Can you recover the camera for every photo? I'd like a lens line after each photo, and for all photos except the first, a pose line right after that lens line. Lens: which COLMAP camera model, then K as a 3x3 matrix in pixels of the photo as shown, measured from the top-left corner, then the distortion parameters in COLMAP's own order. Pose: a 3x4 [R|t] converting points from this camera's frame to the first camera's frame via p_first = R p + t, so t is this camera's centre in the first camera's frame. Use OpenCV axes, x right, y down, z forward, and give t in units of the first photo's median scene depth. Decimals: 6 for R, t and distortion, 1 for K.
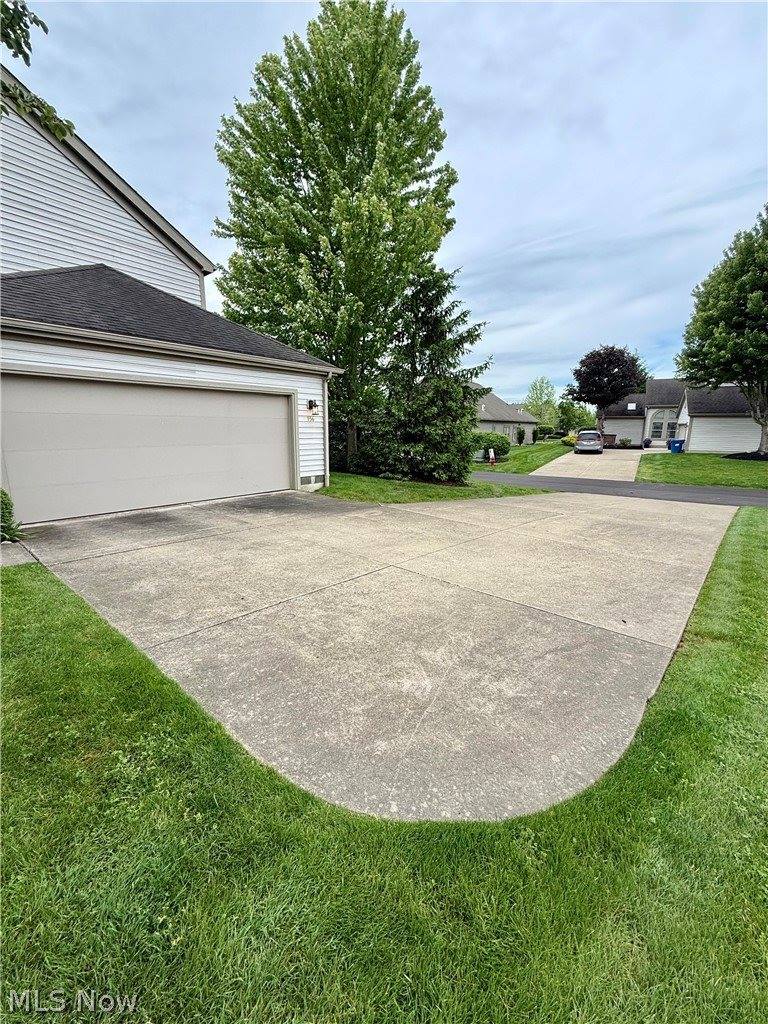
lens RADIAL K [[409.0, 0, 380.1], [0, 409.0, 508.2], [0, 0, 1]] dist [-0.003762, -0.000517]
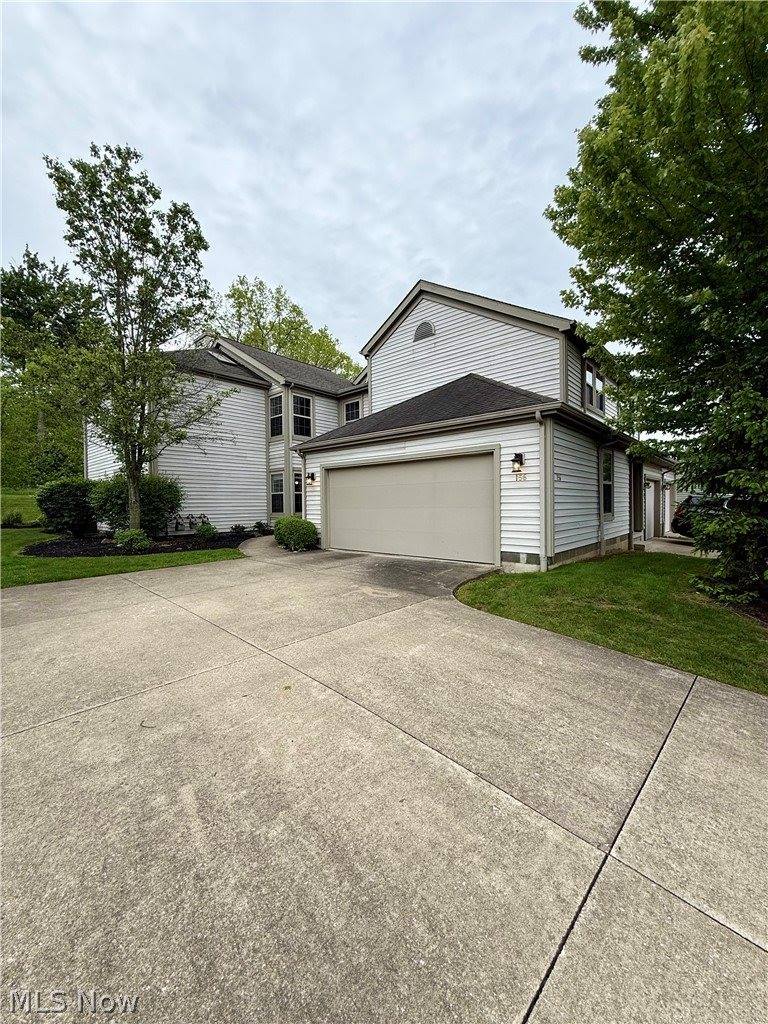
lens RADIAL K [[409.0, 0, 379.4], [0, 409.0, 509.7], [0, 0, 1]] dist [-0.003762, -0.000517]
pose [[-0.051126, 0.012846, -0.998610, 0.608177], [-0.170439, 0.985136, 0.021398, -0.132536], [0.984041, 0.171296, -0.048177, 0.795819]]
